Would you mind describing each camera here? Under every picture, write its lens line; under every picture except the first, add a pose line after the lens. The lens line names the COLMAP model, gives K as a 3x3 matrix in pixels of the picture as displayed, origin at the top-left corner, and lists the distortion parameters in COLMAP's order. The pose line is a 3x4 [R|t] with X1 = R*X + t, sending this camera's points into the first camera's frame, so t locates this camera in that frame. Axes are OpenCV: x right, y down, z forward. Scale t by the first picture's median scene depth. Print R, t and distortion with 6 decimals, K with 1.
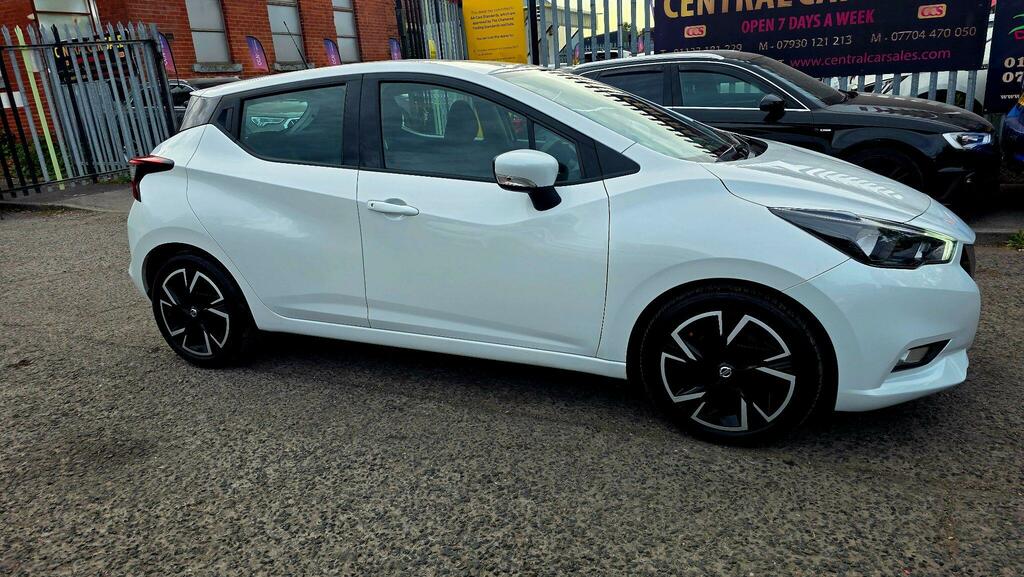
lens RADIAL K [[698.7, 0, 512.0], [0, 698.7, 288.5], [0, 0, 1]] dist [0.067018, -0.064111]
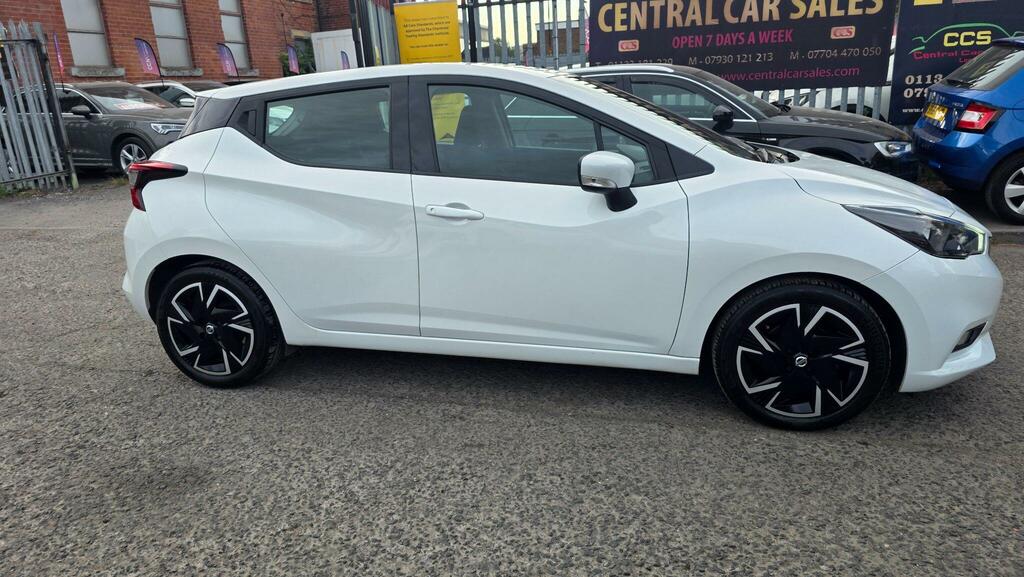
lens RADIAL K [[699.6, 0, 508.7], [0, 699.6, 294.2], [0, 0, 1]] dist [0.055997, -0.054502]
pose [[0.986091, -0.032053, 0.163084, -0.261162], [0.033543, 0.999417, -0.006394, 0.008565], [-0.162784, 0.011775, 0.986591, 0.023206]]
